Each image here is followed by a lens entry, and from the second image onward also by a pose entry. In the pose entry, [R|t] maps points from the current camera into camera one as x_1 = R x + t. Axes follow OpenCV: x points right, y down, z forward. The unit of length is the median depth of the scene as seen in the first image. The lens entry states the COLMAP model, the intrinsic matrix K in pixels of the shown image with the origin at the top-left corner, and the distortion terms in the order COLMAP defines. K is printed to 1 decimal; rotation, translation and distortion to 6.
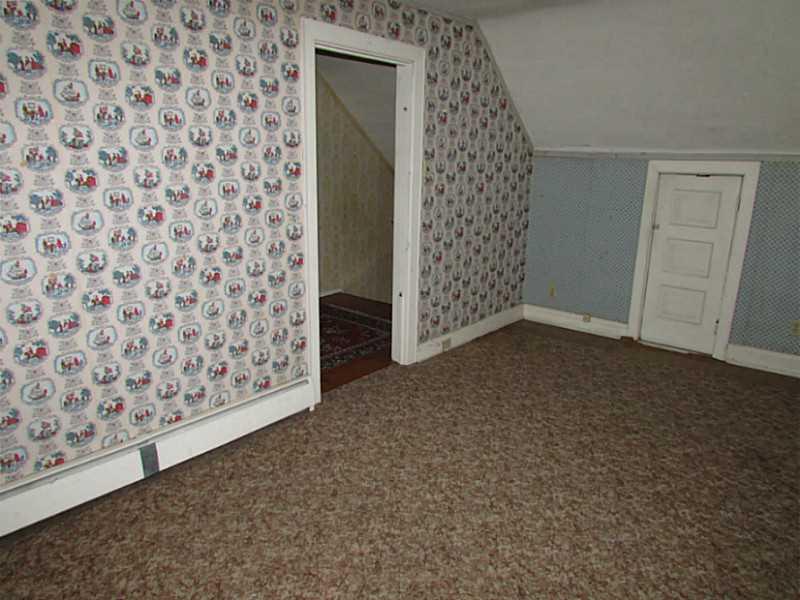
lens RADIAL K [[582.6, 0, 399.7], [0, 582.6, 303.0], [0, 0, 1]] dist [-0.004234, -0.002140]
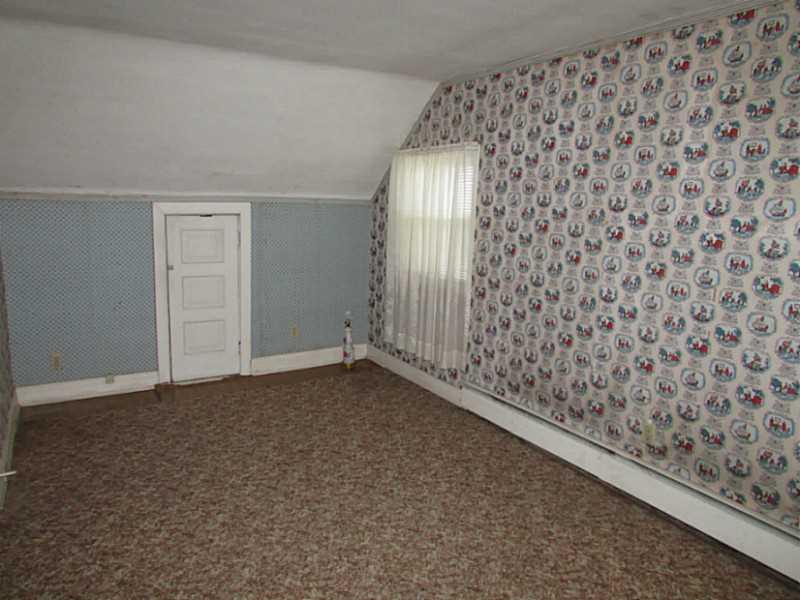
lens RADIAL K [[579.9, 0, 395.6], [0, 579.9, 294.6], [0, 0, 1]] dist [-0.007942, -0.002624]
pose [[0.347914, -0.164076, 0.923057, -0.367304], [0.225810, 0.970247, 0.087353, -0.089114], [-0.909926, 0.178044, 0.374613, 0.294464]]
